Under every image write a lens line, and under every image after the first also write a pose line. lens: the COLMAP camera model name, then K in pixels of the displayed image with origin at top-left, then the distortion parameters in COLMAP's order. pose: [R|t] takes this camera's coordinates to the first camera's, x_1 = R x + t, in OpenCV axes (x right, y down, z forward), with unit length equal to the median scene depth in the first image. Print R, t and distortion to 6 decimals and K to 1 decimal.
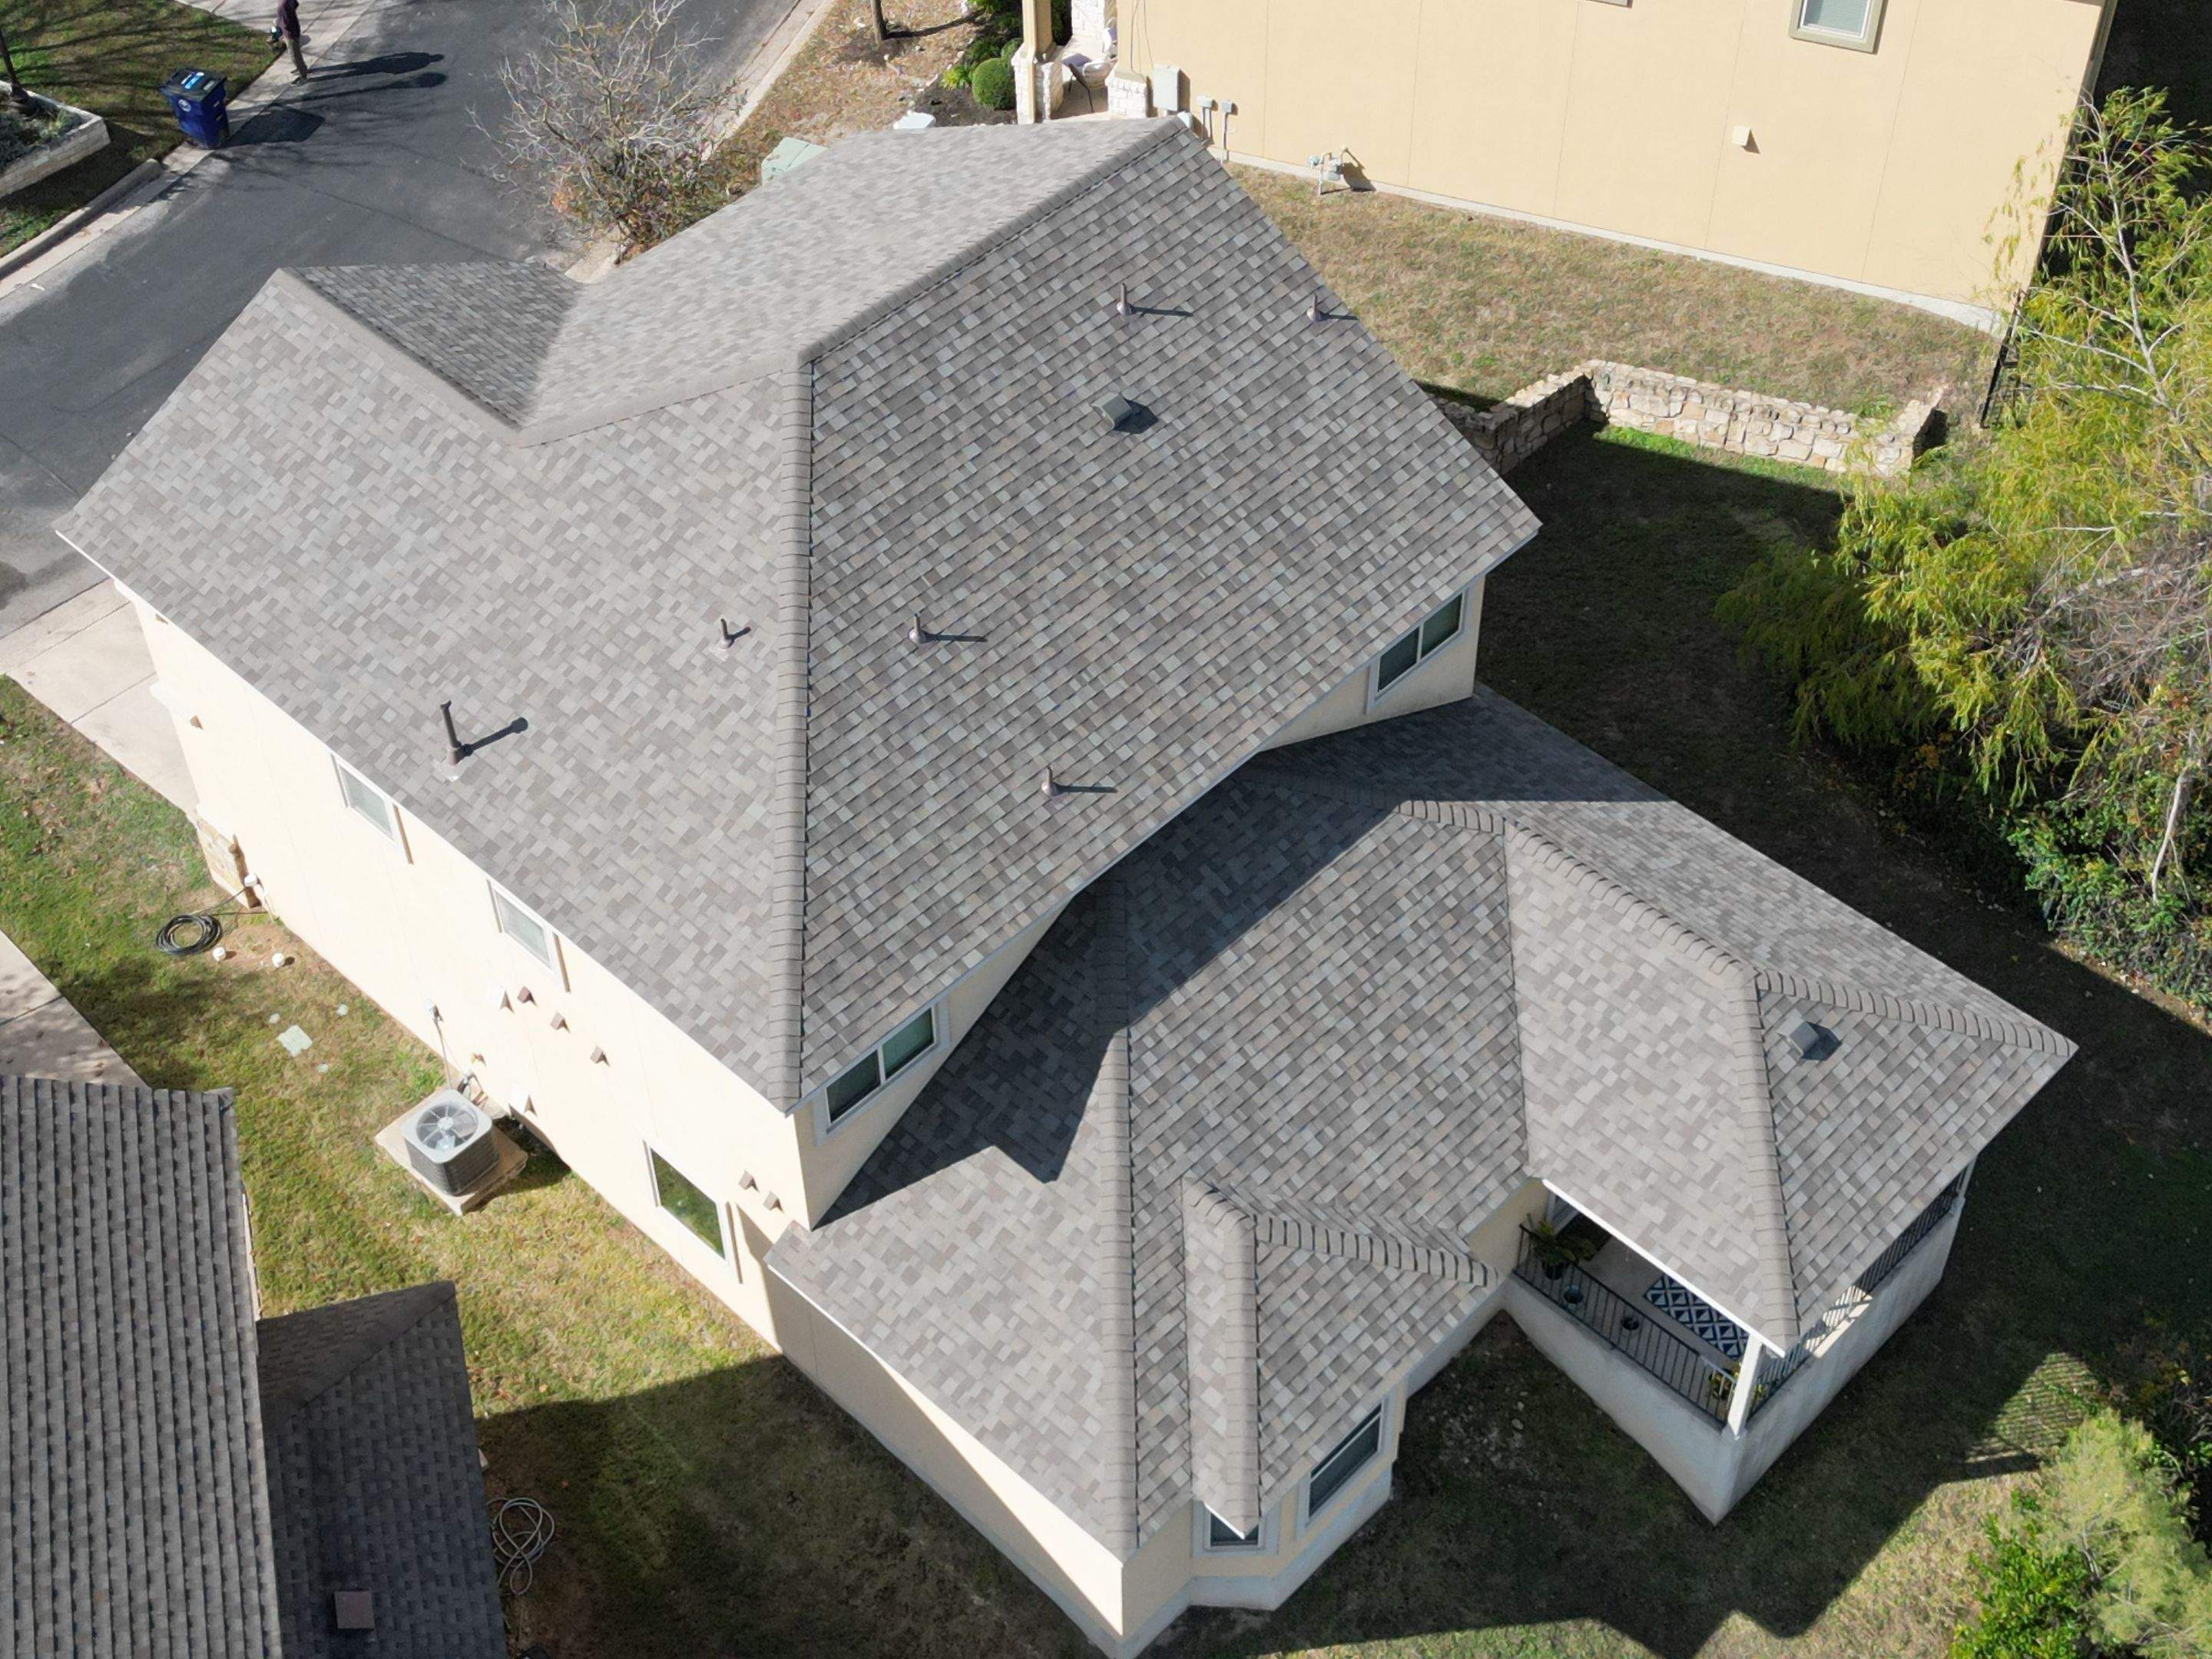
lens RADIAL K [[3067.4, 0, 1099.0], [0, 3067.4, 834.0], [0, 0, 1]] dist [0.195985, -0.599666]
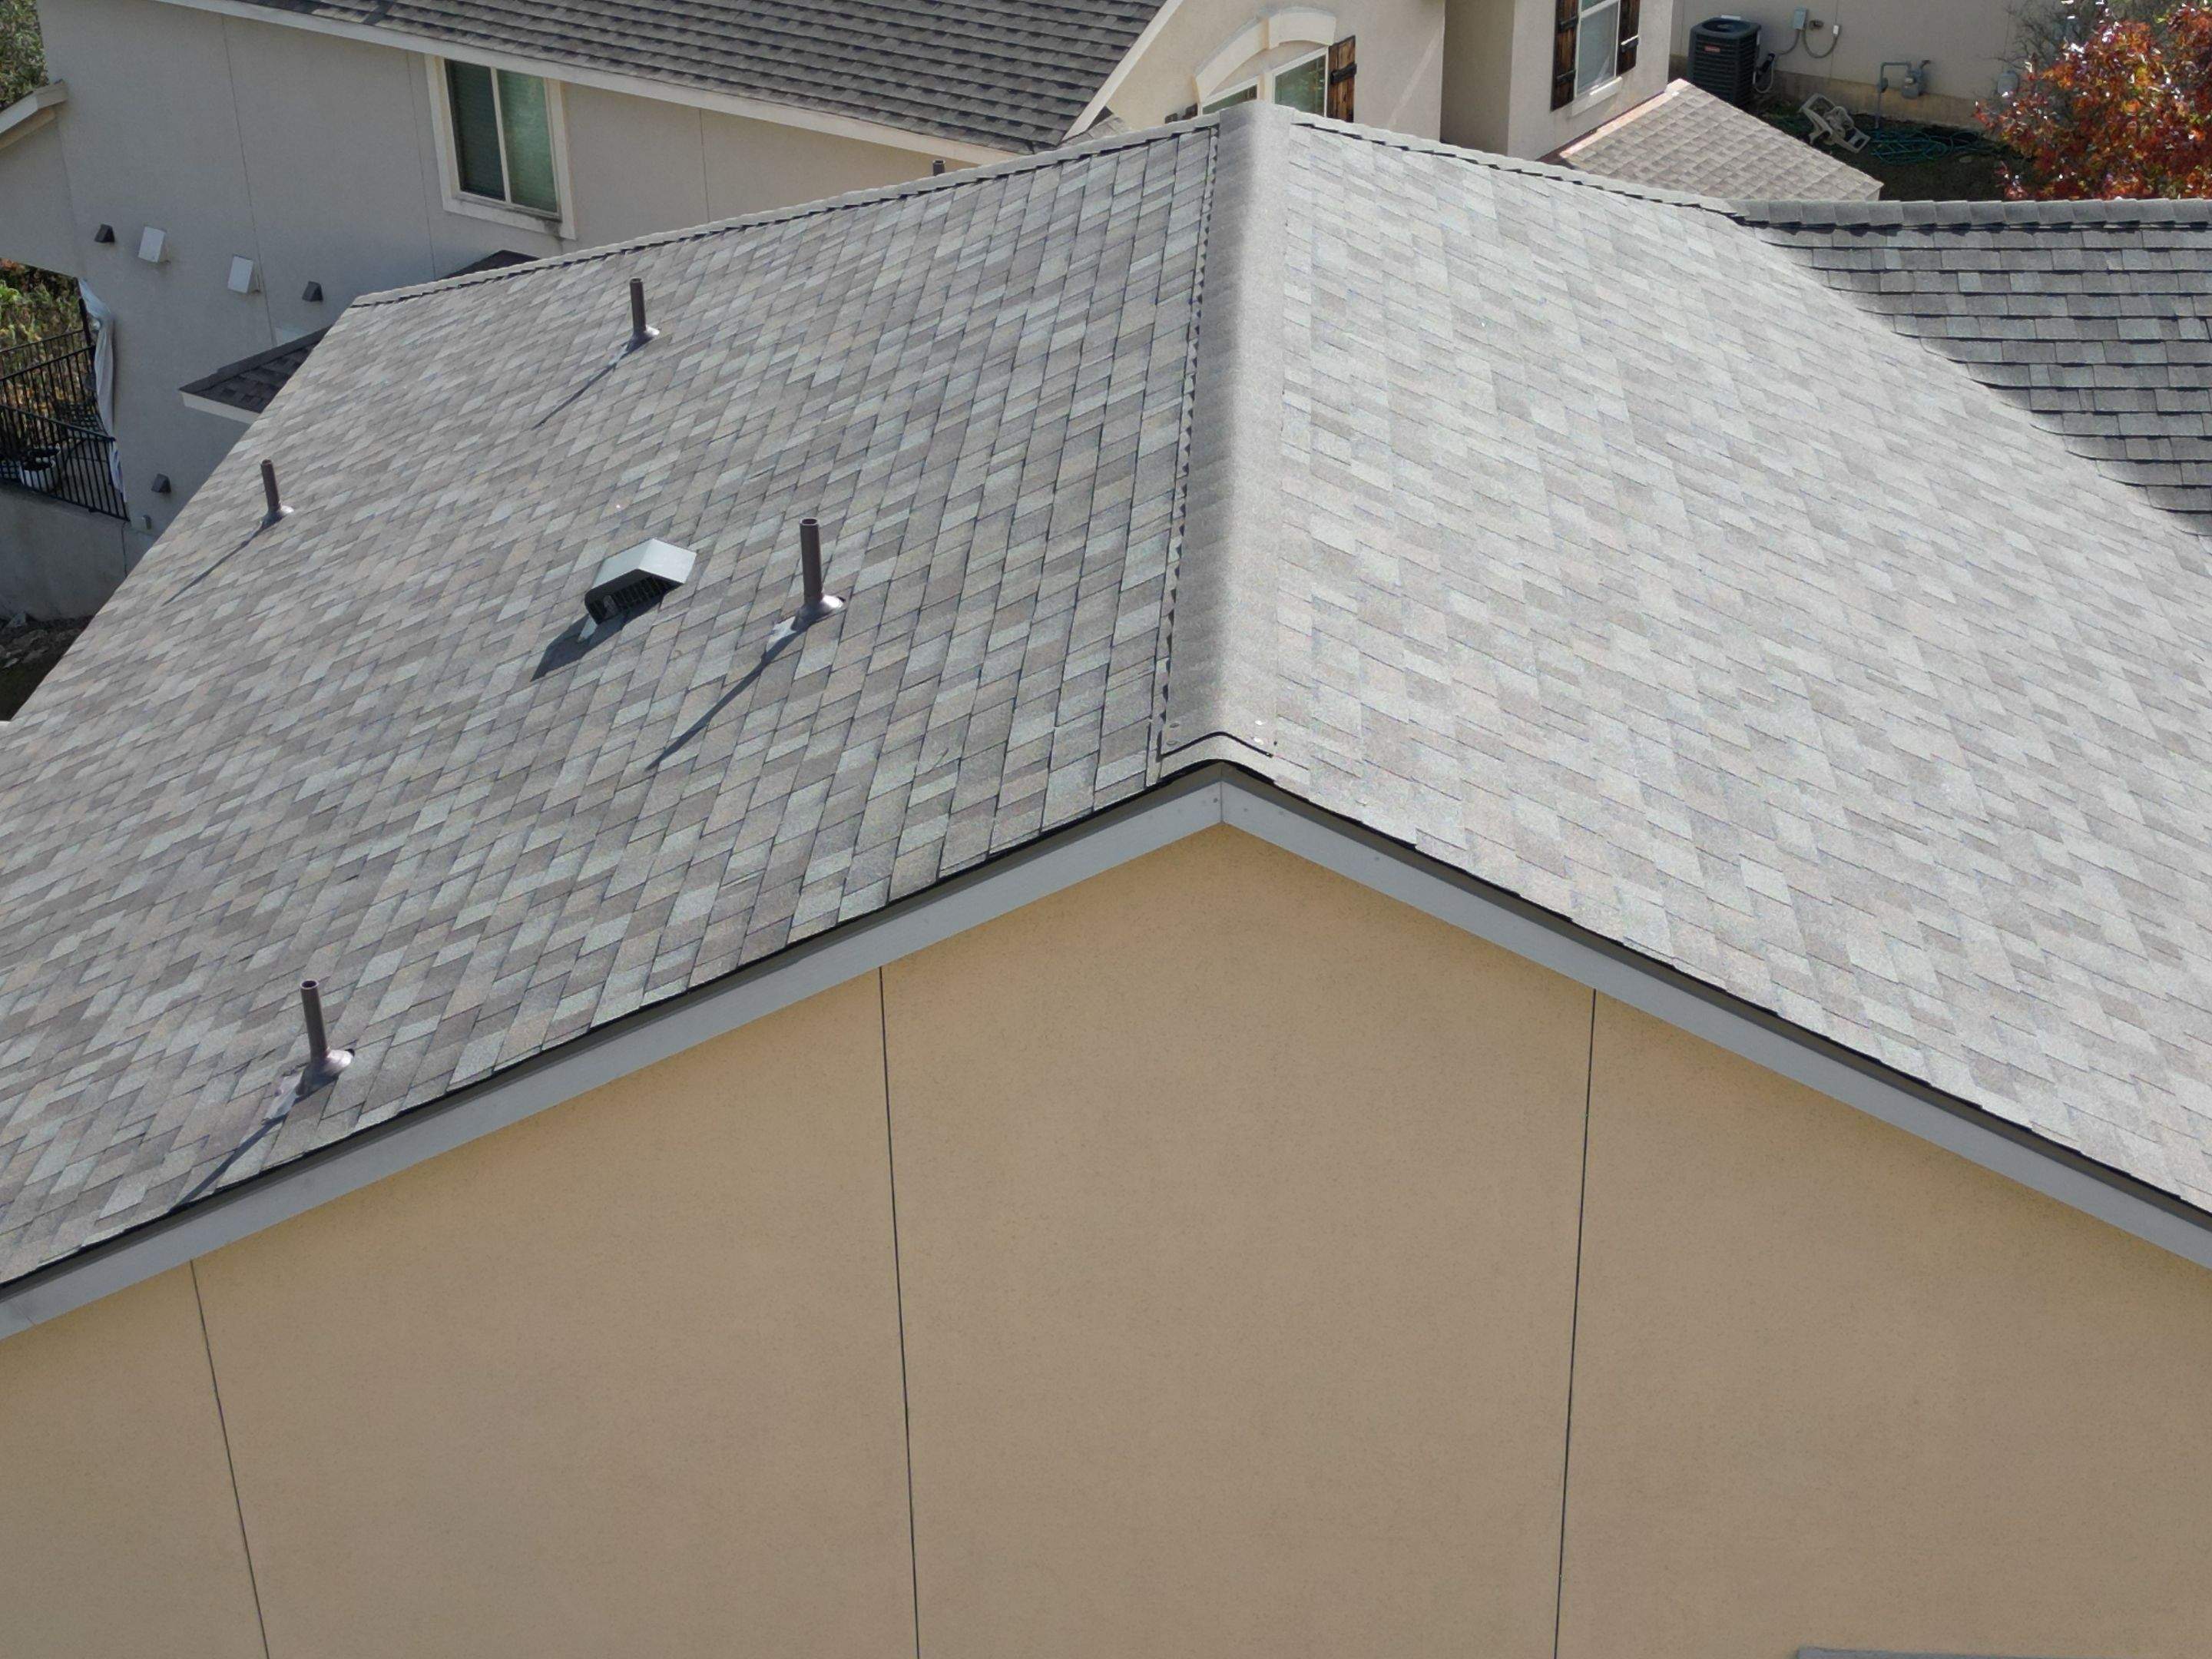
lens RADIAL K [[3067.4, 0, 1099.0], [0, 3067.4, 834.0], [0, 0, 1]] dist [0.195985, -0.599666]
pose [[-0.760308, 0.333201, -0.557591, 0.167235], [-0.456664, 0.336275, 0.823636, -0.440972], [0.461941, 0.880850, -0.103512, 1.120324]]
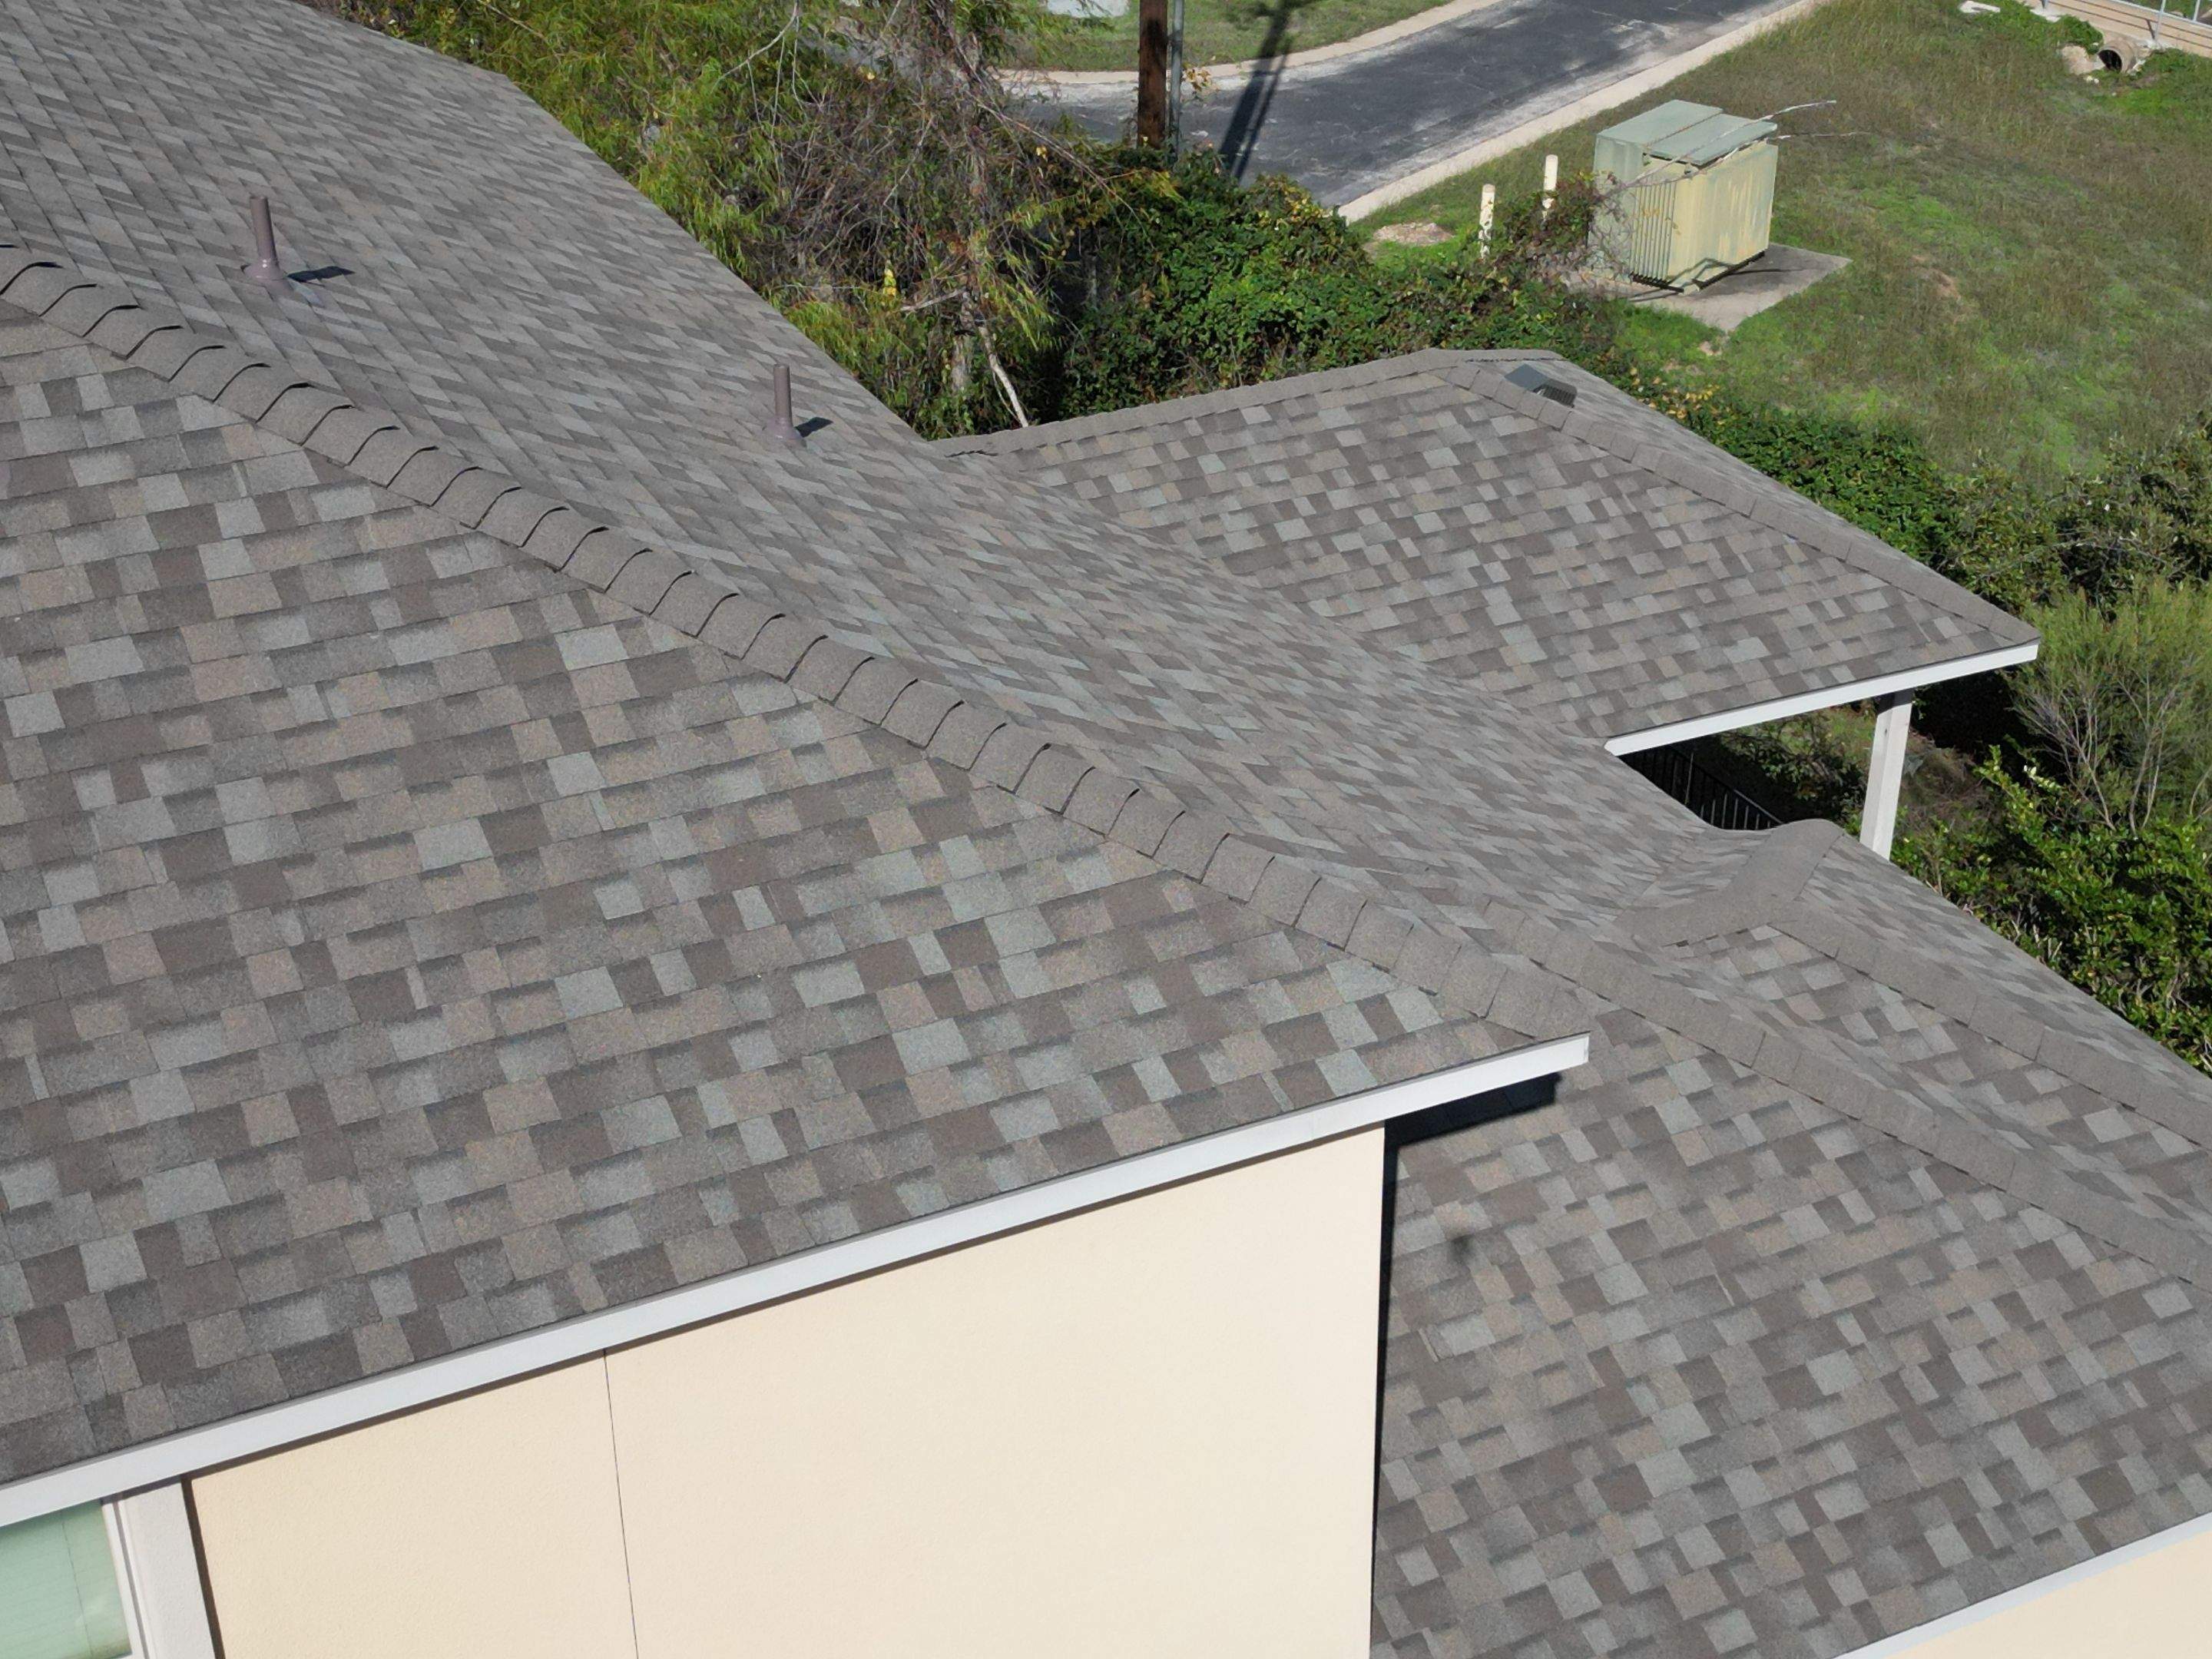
lens RADIAL K [[3067.4, 0, 1099.0], [0, 3067.4, 834.0], [0, 0, 1]] dist [0.195985, -0.599666]
pose [[0.350656, -0.449311, 0.821682, -0.333420], [0.687673, 0.719133, 0.099768, 0.009151], [-0.635725, 0.530064, 0.561147, 0.762577]]
